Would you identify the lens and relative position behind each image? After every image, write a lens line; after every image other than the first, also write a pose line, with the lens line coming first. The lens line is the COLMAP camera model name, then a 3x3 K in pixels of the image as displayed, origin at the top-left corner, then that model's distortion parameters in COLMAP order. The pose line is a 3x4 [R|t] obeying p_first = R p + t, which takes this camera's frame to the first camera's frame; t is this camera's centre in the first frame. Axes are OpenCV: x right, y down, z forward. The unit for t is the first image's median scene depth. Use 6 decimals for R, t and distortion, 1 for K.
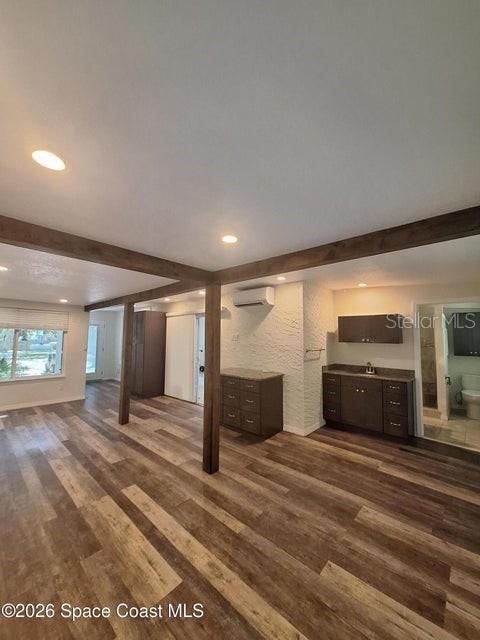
lens RADIAL K [[249.8, 0, 238.8], [0, 249.8, 318.5], [0, 0, 1]] dist [0.000144, 0.000048]
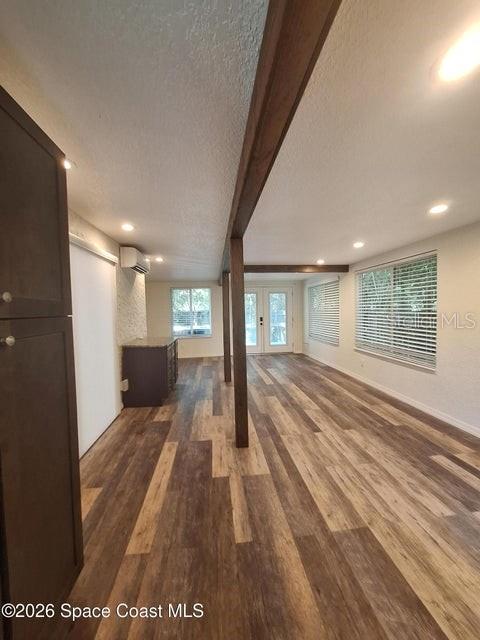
lens RADIAL K [[249.8, 0, 238.8], [0, 249.8, 318.5], [0, 0, 1]] dist [0.000144, 0.000048]
pose [[-0.753068, -0.017346, 0.657714, -1.160373], [-0.036797, 0.999198, -0.015780, 0.174873], [-0.656913, -0.036085, -0.753103, 2.015759]]
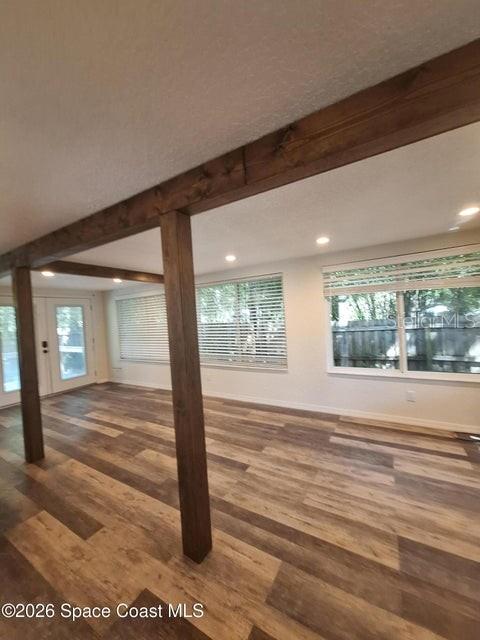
lens RADIAL K [[249.8, 0, 238.8], [0, 249.8, 318.5], [0, 0, 1]] dist [0.000144, 0.000048]
pose [[-0.975936, 0.047371, -0.212851, -0.627205], [0.062196, 0.996042, -0.063498, 0.149579], [0.209001, -0.075208, -0.975019, 1.911885]]
